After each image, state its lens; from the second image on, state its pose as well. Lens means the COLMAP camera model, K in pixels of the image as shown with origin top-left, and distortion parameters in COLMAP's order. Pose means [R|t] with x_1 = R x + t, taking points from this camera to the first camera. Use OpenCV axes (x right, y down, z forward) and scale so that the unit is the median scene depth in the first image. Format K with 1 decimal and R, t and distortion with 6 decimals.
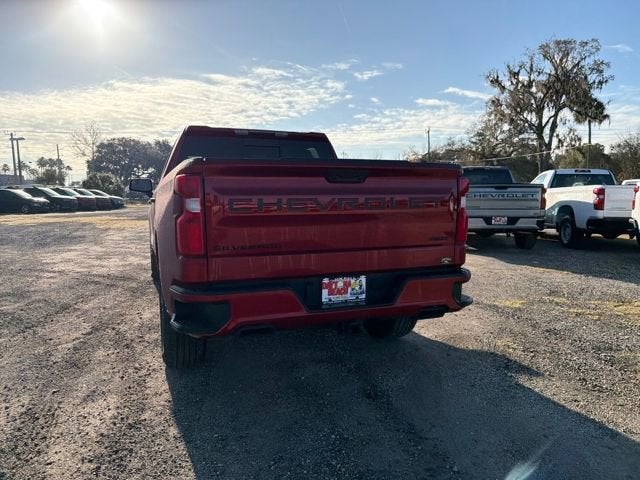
lens RADIAL K [[450.1, 0, 313.6], [0, 450.1, 248.2], [0, 0, 1]] dist [0.056017, -0.071788]
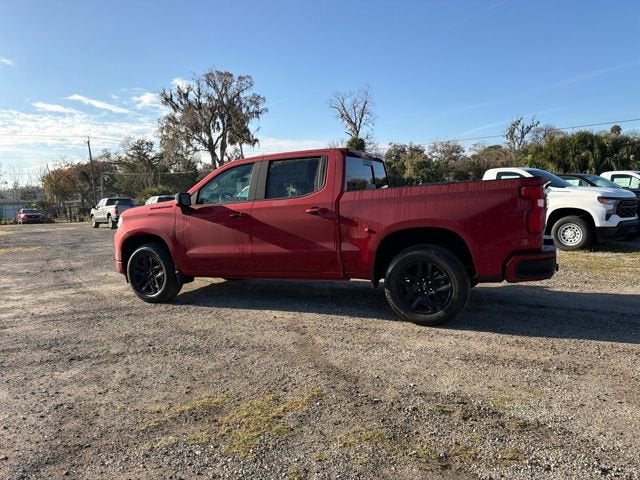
lens RADIAL K [[445.6, 0, 319.3], [0, 445.6, 255.4], [0, 0, 1]] dist [0.069738, -0.077277]
pose [[0.720858, -0.109964, 0.684304, -0.112449], [0.117892, 0.992399, 0.035284, -0.003068], [-0.682983, 0.055239, 0.728343, 0.017221]]
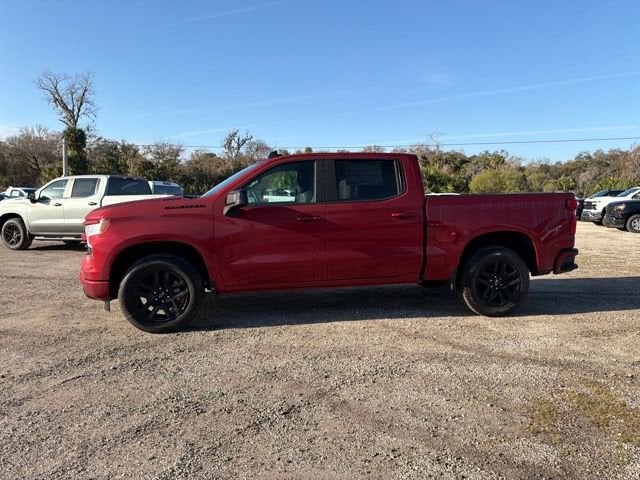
lens RADIAL K [[450.1, 0, 313.6], [0, 450.1, 248.2], [0, 0, 1]] dist [0.056017, -0.071788]
pose [[0.193076, -0.104253, 0.975630, -0.151996], [0.111773, 0.990203, 0.083691, -0.014196], [-0.974797, 0.092891, 0.202837, 0.098920]]
